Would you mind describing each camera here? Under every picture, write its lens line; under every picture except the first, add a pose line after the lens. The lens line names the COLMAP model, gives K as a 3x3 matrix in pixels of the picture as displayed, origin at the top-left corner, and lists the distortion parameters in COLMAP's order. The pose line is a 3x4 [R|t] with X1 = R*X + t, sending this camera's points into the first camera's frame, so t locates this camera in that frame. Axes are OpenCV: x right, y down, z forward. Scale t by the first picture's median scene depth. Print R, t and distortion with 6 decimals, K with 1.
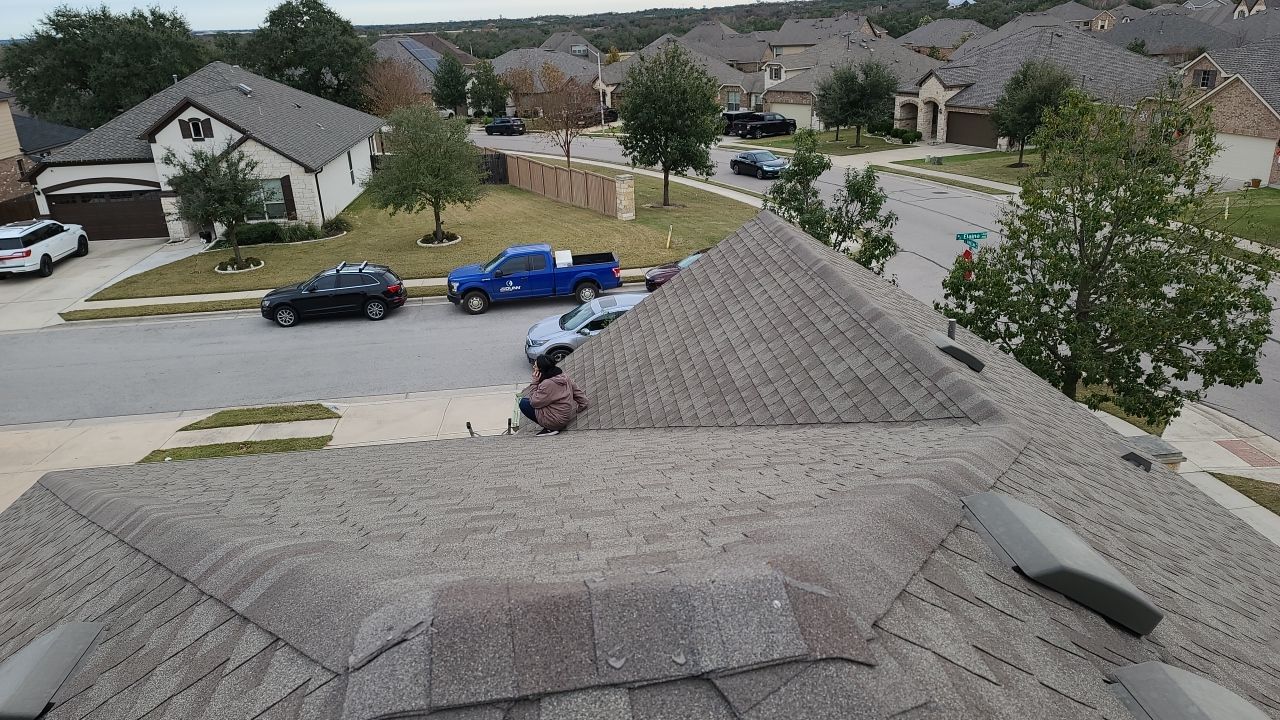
lens RADIAL K [[933.2, 0, 646.1], [0, 933.2, 380.2], [0, 0, 1]] dist [0.092321, -0.041165]
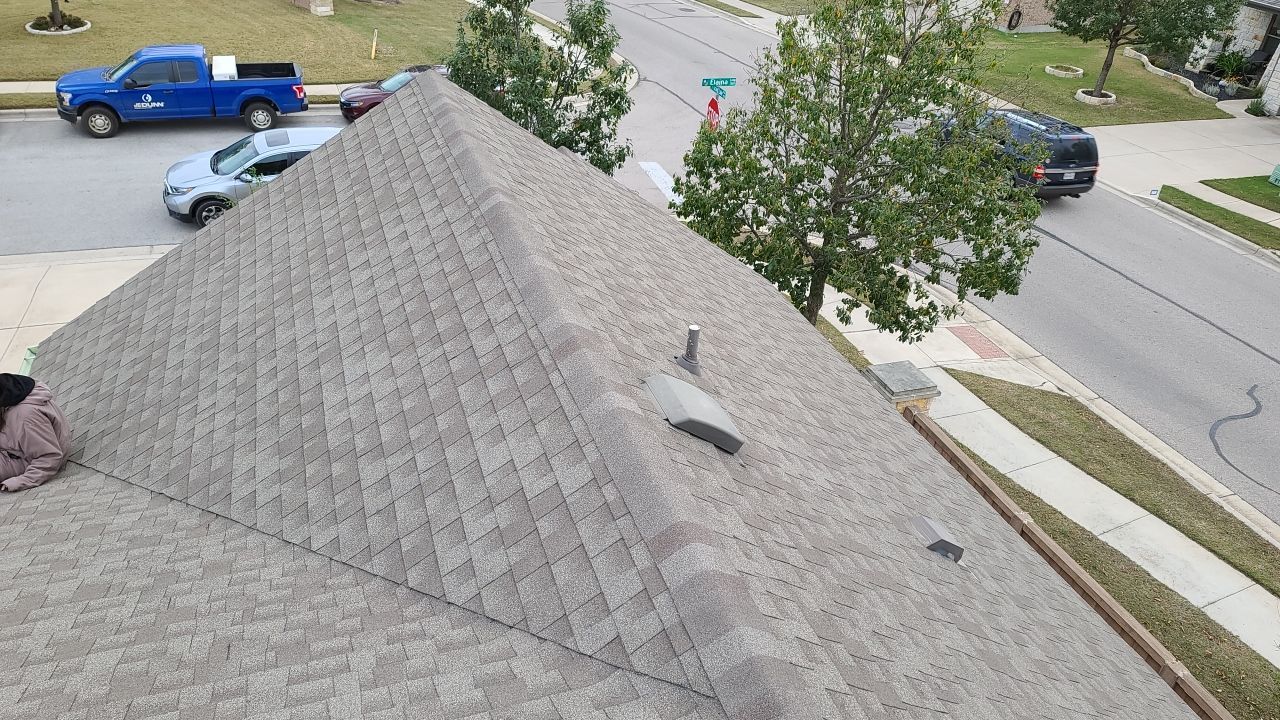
lens RADIAL K [[926.8, 0, 639.6], [0, 926.8, 383.2], [0, 0, 1]] dist [0.114436, -0.090358]
pose [[0.966735, -0.031522, 0.253832, 0.045854], [-0.020554, 0.979594, 0.199934, -0.049232], [-0.254954, -0.198501, 0.946359, 0.144629]]
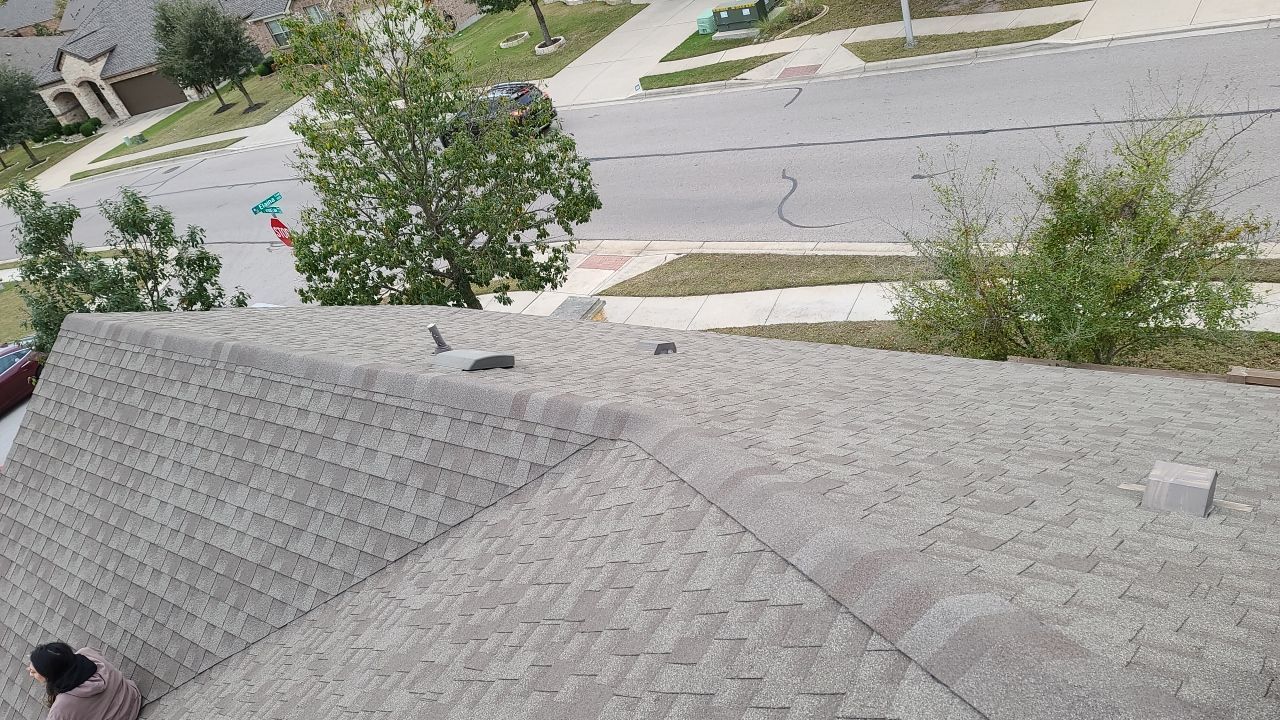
lens RADIAL K [[933.2, 0, 646.1], [0, 933.2, 380.2], [0, 0, 1]] dist [0.092321, -0.041165]
pose [[0.624527, -0.568666, 0.535337, -0.008137], [0.529247, 0.812216, 0.245362, -0.042178], [-0.574338, 0.130090, 0.808215, 0.077724]]
